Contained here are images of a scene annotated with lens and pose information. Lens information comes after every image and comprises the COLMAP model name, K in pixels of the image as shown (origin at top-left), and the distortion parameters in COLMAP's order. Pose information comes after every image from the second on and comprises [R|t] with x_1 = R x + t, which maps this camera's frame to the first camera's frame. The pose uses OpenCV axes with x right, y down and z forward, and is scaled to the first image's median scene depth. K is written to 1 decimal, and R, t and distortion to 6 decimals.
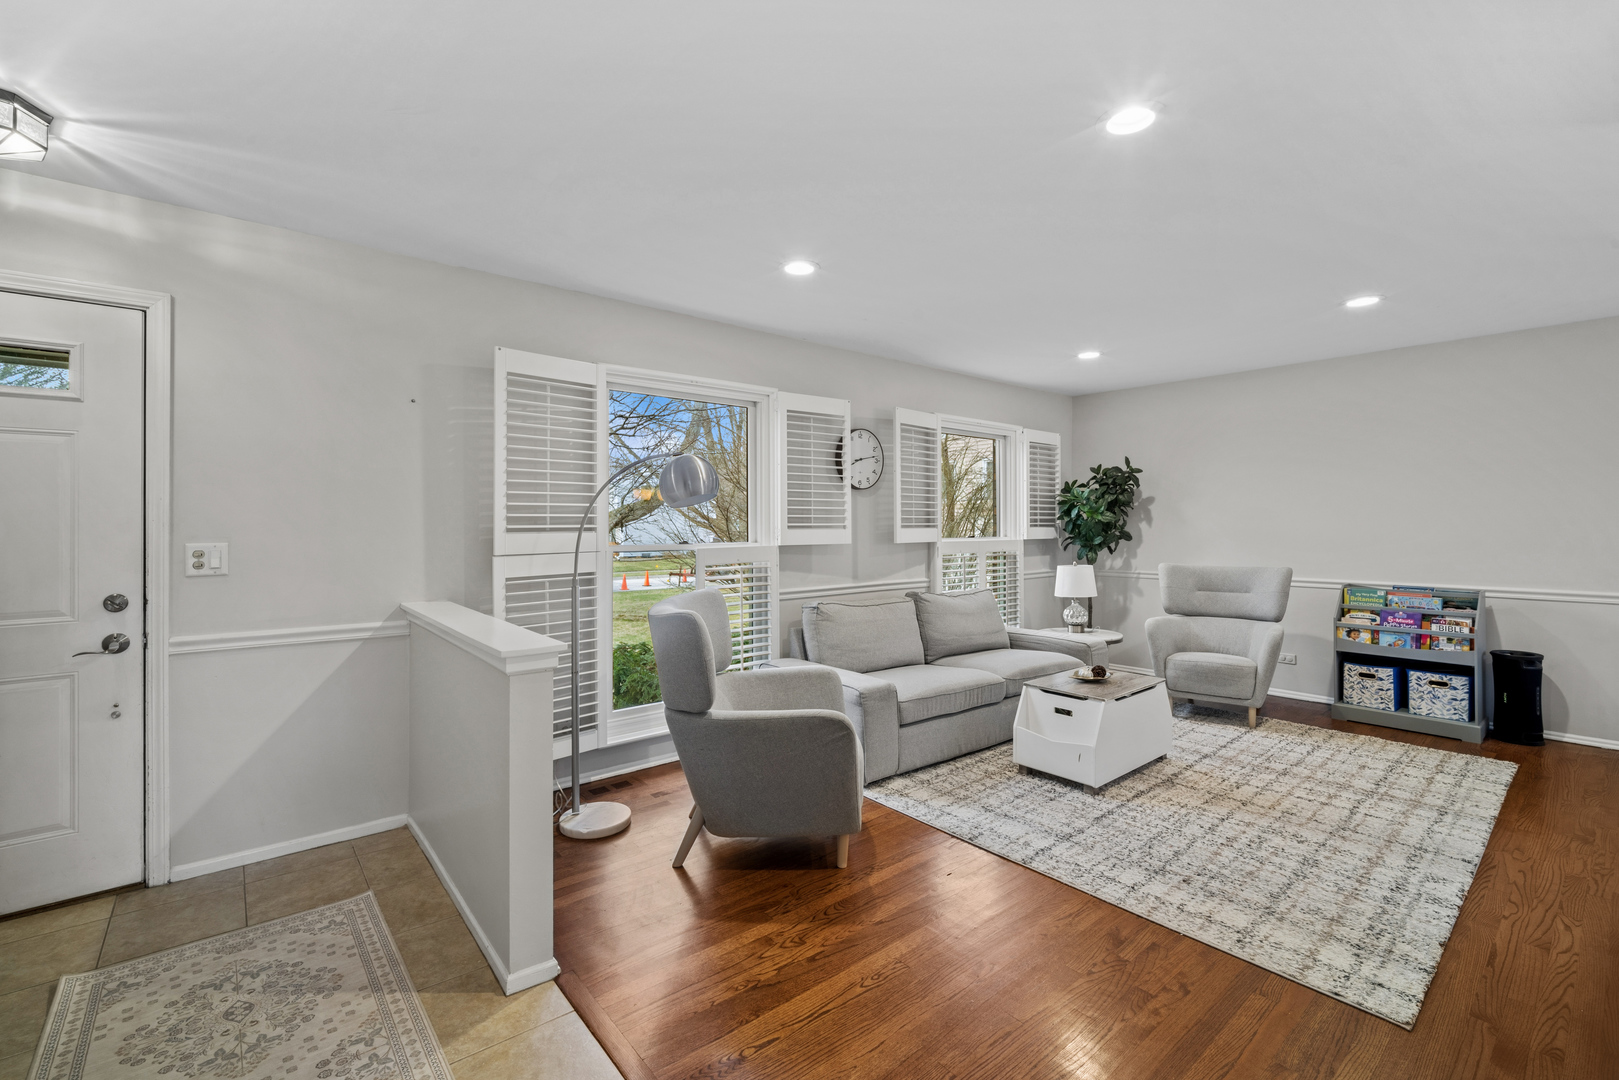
lens RADIAL K [[702.4, 0, 810.2], [0, 702.4, 523.6], [0, 0, 1]] dist [-0.005294, -0.000396]
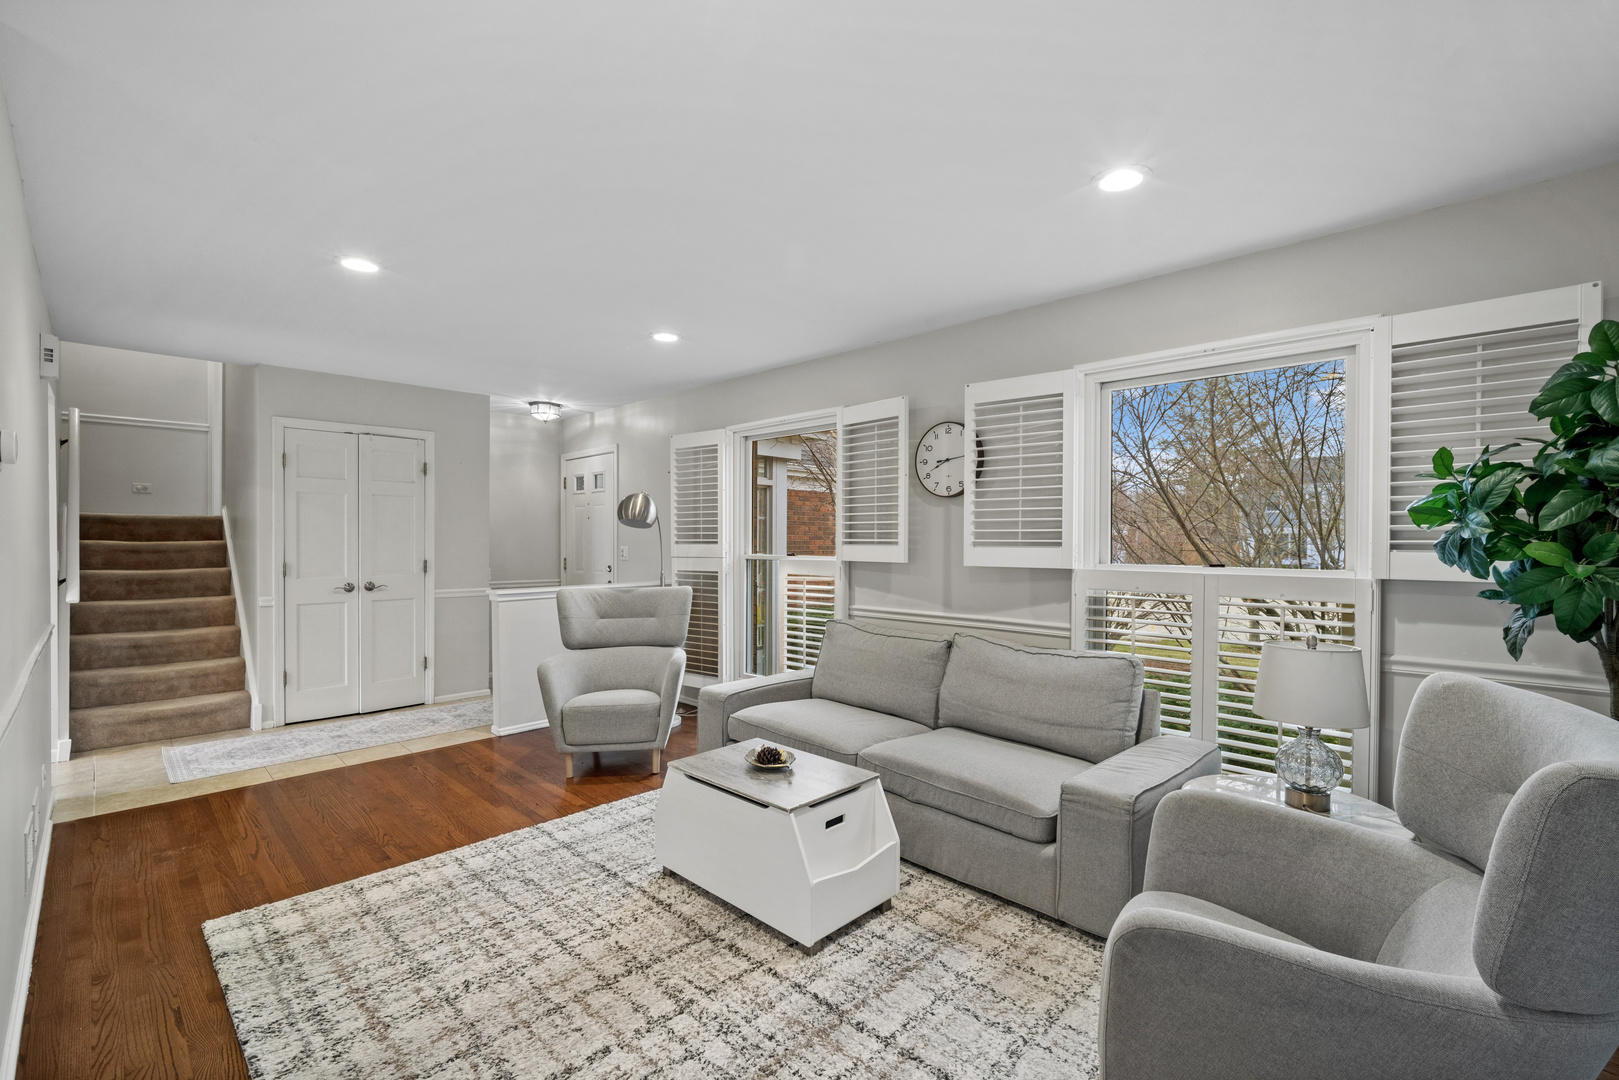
lens RADIAL K [[702.4, 0, 806.1], [0, 702.4, 546.2], [0, 0, 1]] dist [-0.005294, -0.000396]
pose [[0.097688, 0.015351, -0.995099, 1.313026], [-0.001688, 0.999882, 0.015259, -0.006502], [0.995216, 0.000189, 0.097703, 1.159572]]
